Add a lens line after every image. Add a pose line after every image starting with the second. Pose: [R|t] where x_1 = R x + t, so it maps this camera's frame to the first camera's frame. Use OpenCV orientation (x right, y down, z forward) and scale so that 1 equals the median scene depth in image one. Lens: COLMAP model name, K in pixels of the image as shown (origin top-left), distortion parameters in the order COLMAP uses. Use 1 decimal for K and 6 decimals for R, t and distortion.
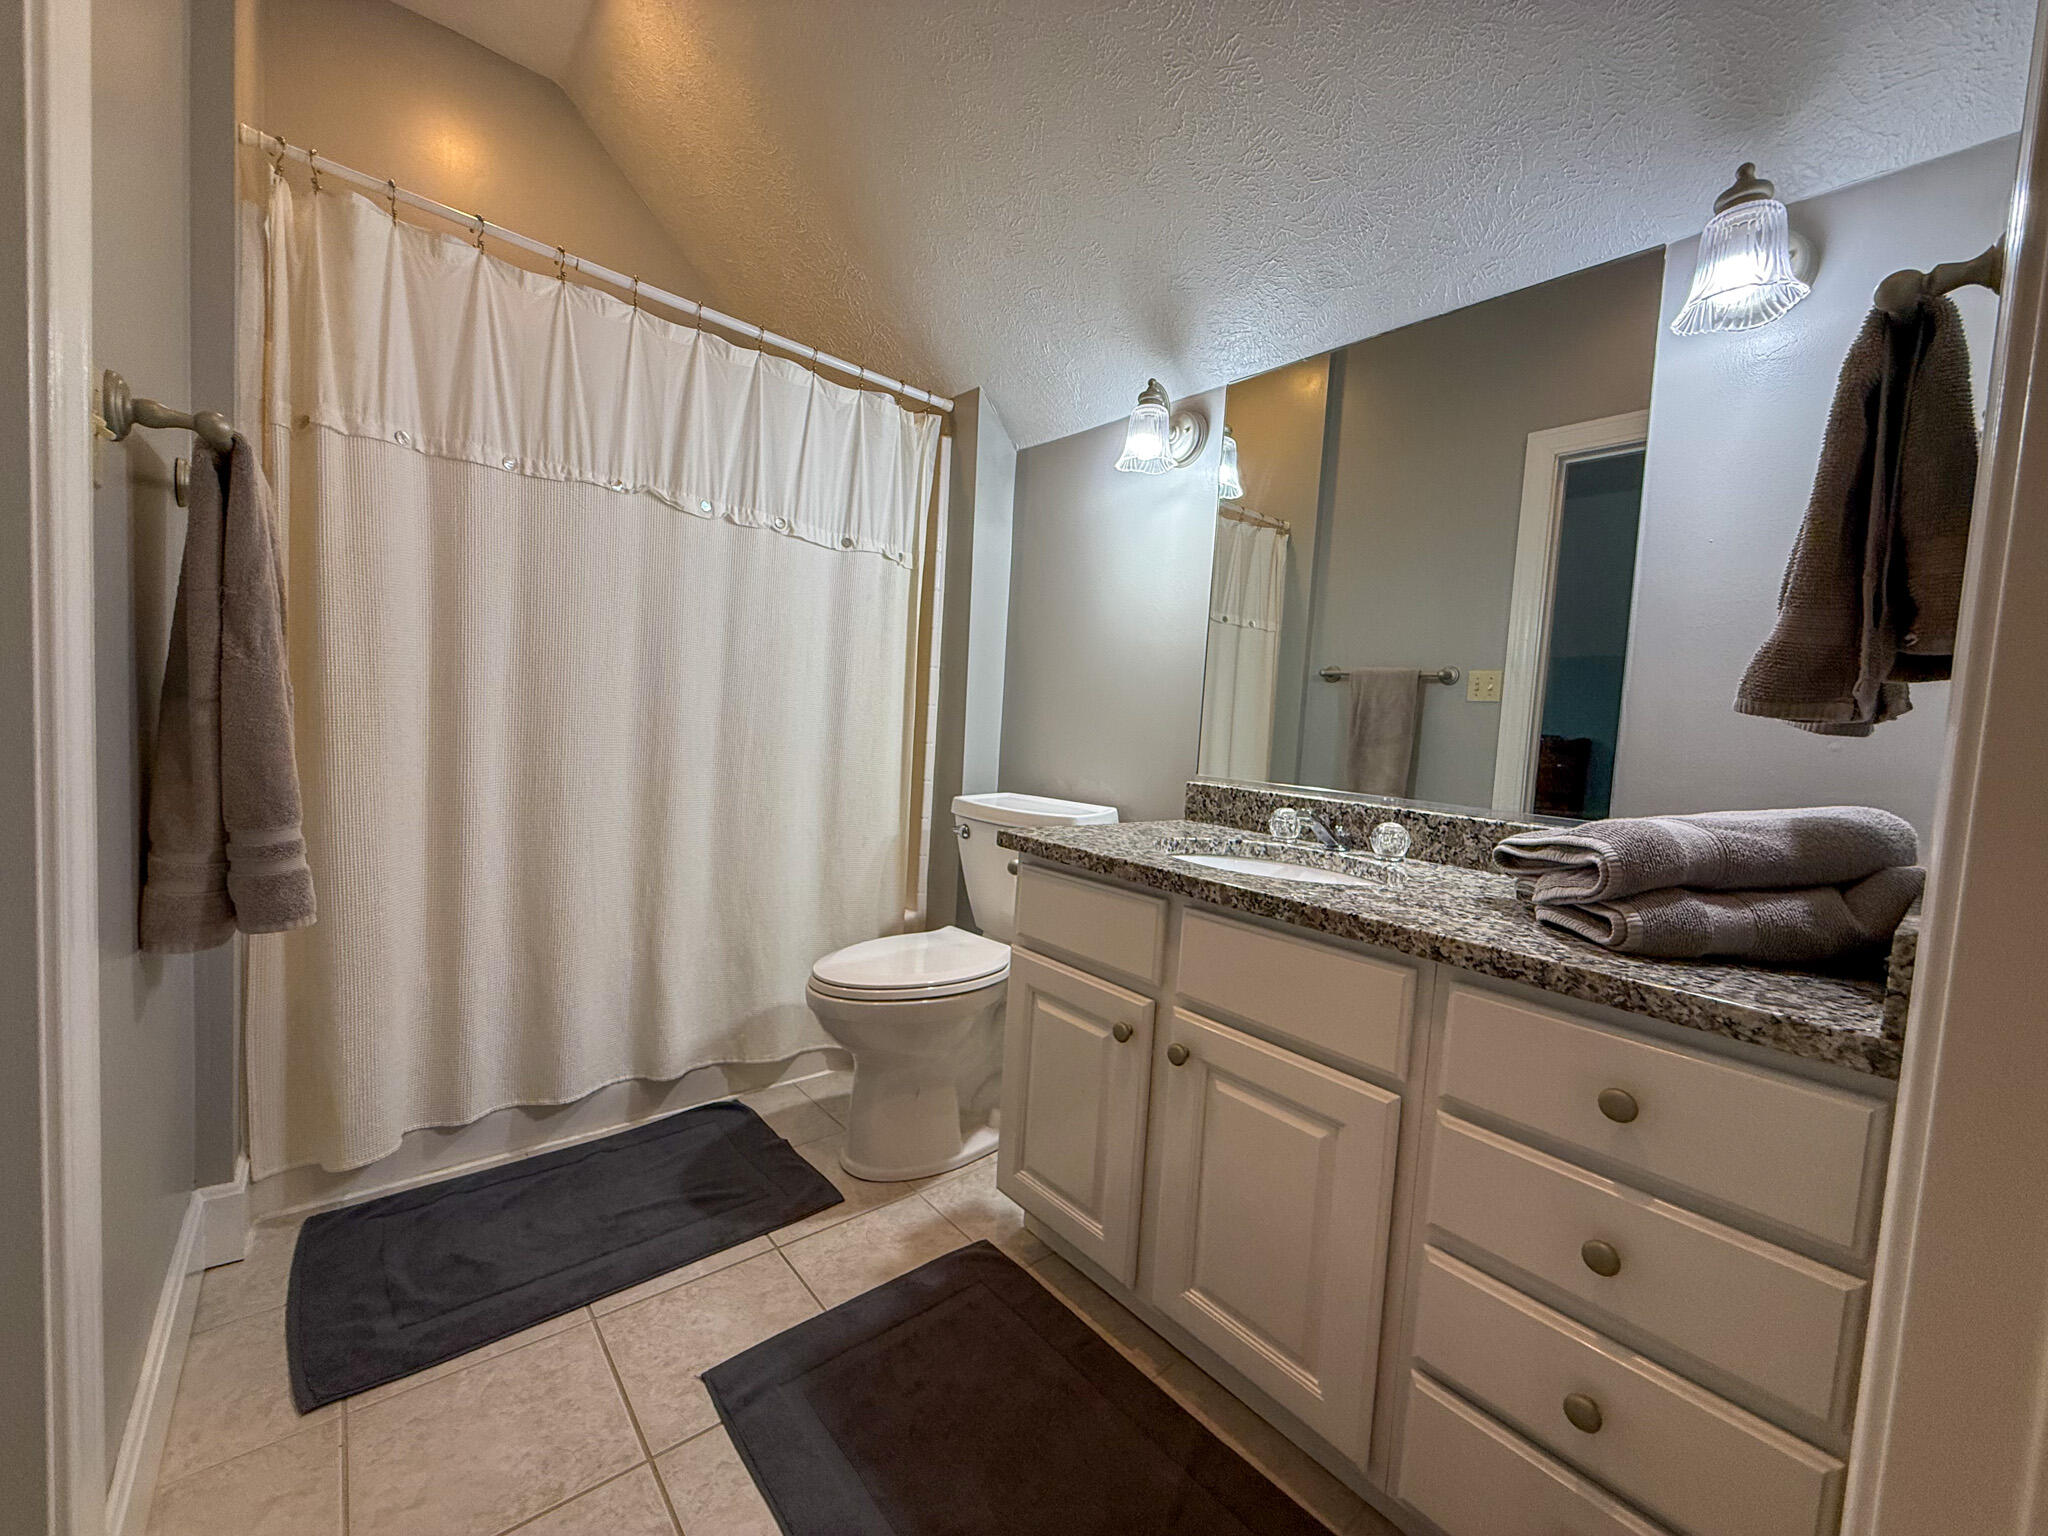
lens RADIAL K [[809.0, 0, 1024.0], [0, 809.0, 768.0], [0, 0, 1]] dist [-0.001716, -0.000191]
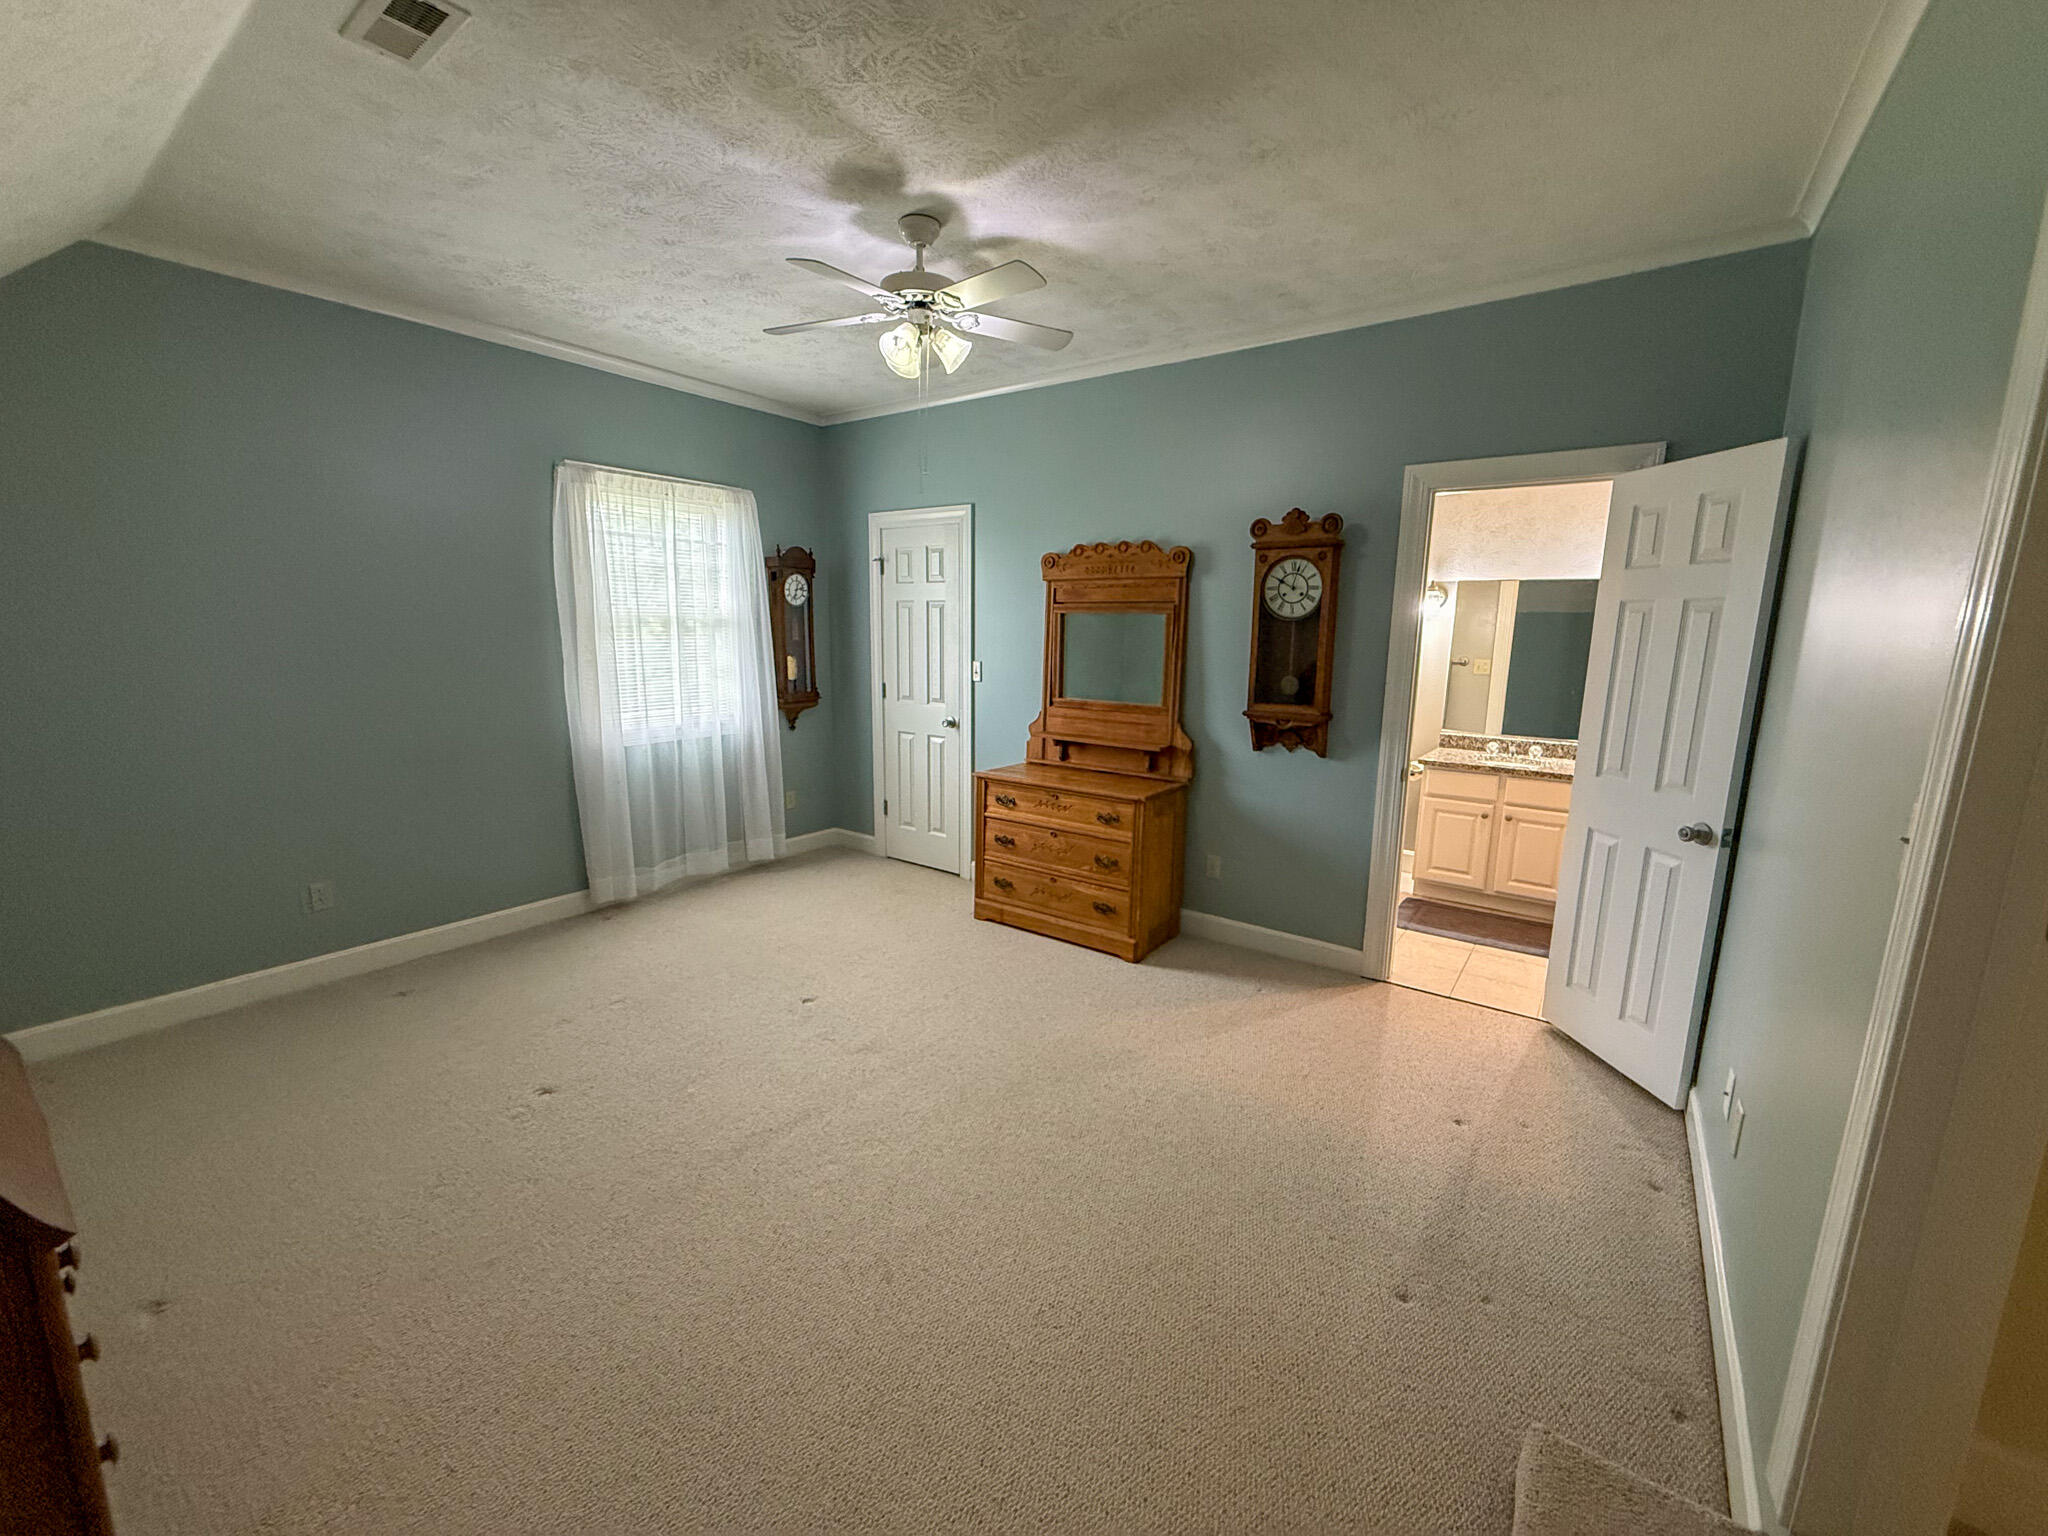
lens RADIAL K [[809.0, 0, 1024.0], [0, 809.0, 768.0], [0, 0, 1]] dist [-0.001716, -0.000191]
pose [[0.972308, -0.084816, 0.217770, -2.331752], [0.059261, 0.990843, 0.121319, -0.371305], [-0.226066, -0.105054, 0.968431, -1.711269]]
